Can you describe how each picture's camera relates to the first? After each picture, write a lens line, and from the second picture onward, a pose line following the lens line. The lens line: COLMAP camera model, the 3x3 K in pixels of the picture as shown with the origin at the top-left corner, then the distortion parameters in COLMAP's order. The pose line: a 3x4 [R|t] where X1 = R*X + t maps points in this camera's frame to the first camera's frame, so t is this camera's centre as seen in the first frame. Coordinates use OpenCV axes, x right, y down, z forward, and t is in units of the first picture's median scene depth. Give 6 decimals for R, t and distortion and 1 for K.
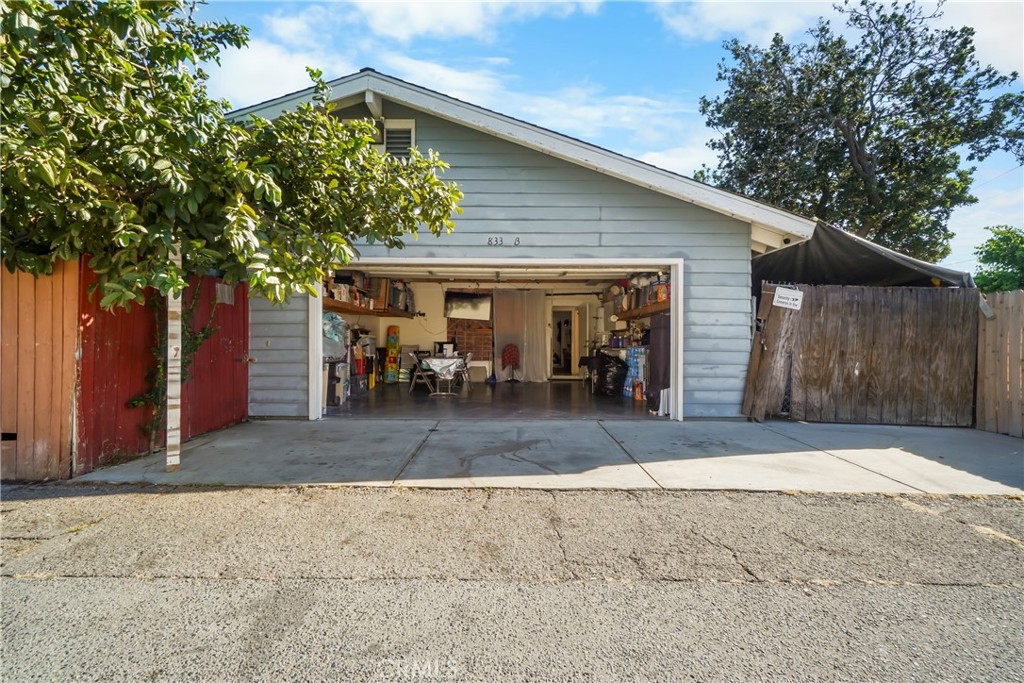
lens RADIAL K [[454.9, 0, 512.1], [0, 454.9, 340.9], [0, 0, 1]] dist [-0.002440, -0.000209]
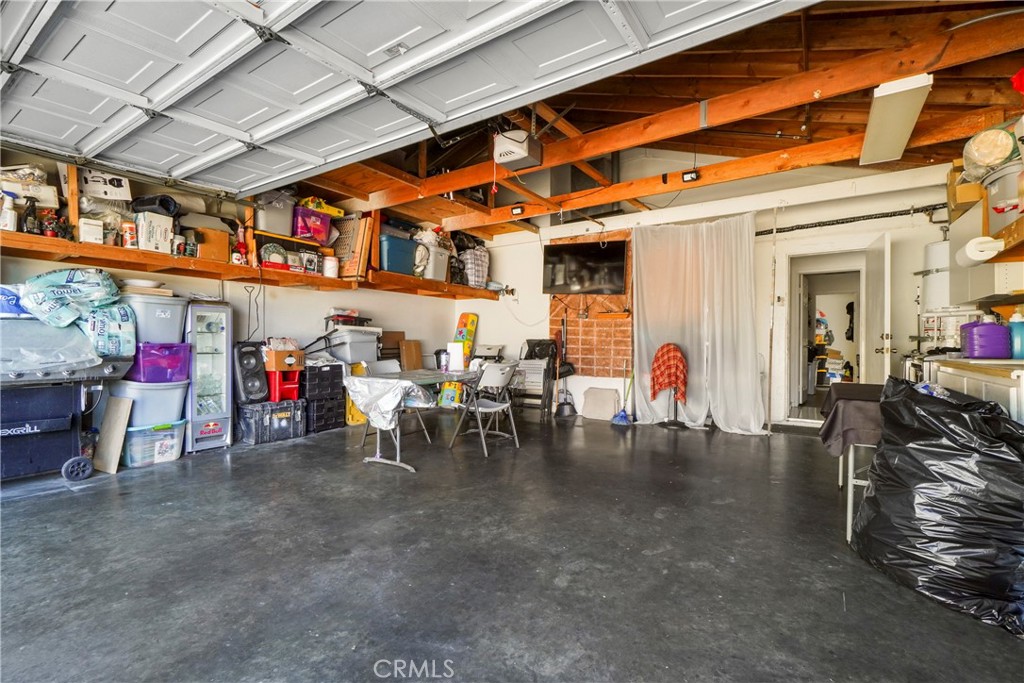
lens RADIAL K [[454.9, 0, 510.1], [0, 454.9, 343.6], [0, 0, 1]] dist [-0.002440, -0.000209]
pose [[0.818452, -0.002127, -0.574572, 0.128706], [0.003495, 0.999993, 0.001276, 0.005940], [0.574565, -0.003053, 0.818453, 0.531863]]
